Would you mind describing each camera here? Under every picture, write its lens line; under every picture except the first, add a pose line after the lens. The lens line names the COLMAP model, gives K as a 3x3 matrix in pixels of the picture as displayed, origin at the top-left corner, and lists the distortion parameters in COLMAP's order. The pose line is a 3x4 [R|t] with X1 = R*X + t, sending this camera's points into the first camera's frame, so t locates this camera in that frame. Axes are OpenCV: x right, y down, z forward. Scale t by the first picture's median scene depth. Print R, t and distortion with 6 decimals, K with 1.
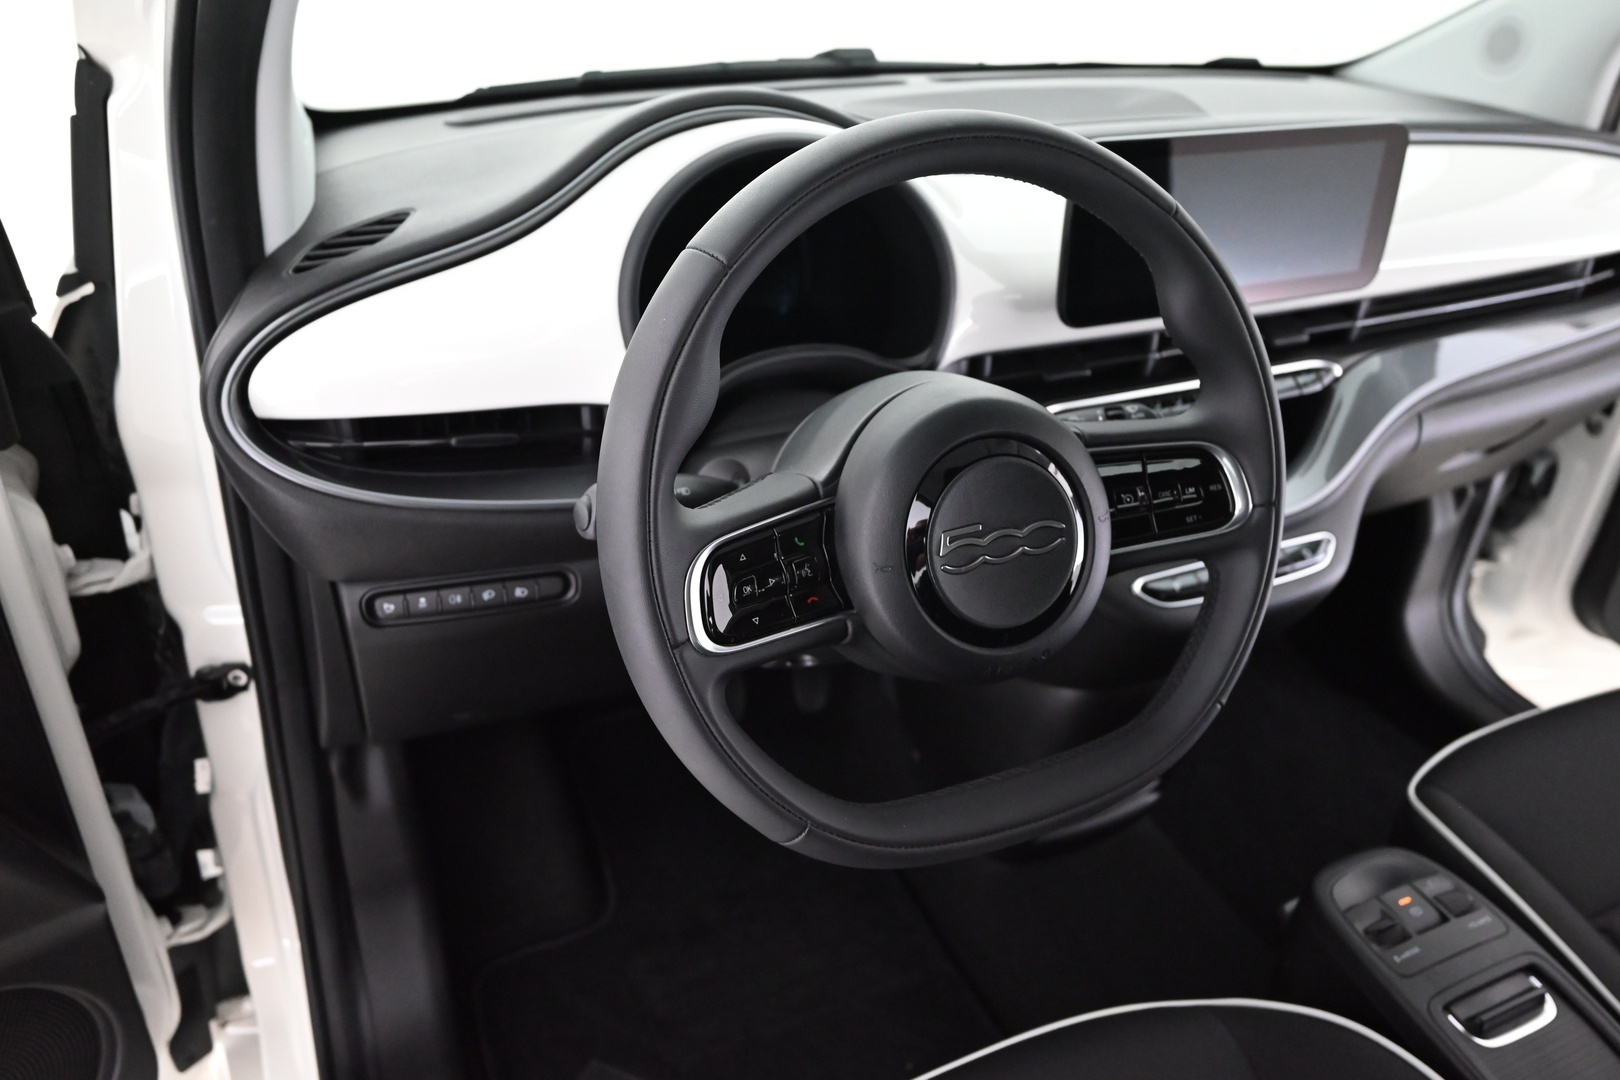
lens RADIAL K [[1154.6, 0, 810.0], [0, 1154.6, 540.0], [0, 0, 1]] dist [-0.032789, 0.000707]
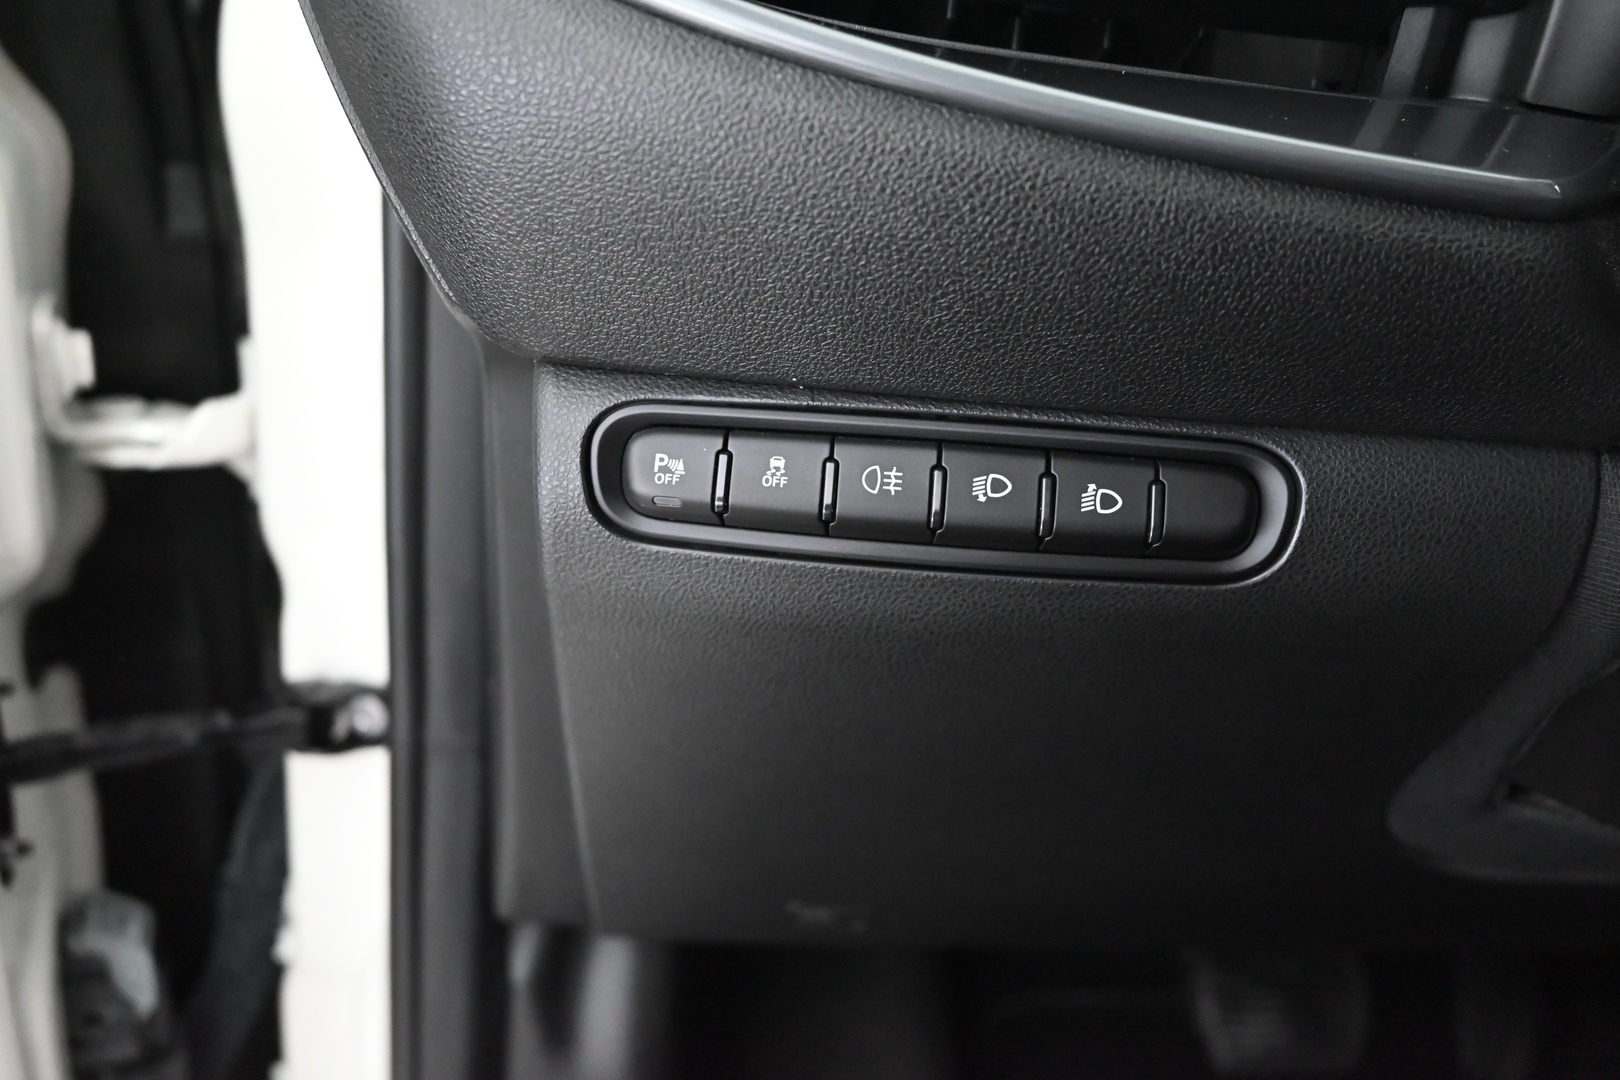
lens RADIAL K [[1380.2, 0, 810.0], [0, 1380.2, 540.0], [0, 0, 1]] dist [0.004422, 0.004504]
pose [[0.933890, 0.138480, -0.329655, -0.200551], [-0.192341, 0.971764, -0.136675, 0.114912], [0.301420, 0.191045, 0.934156, 0.647225]]
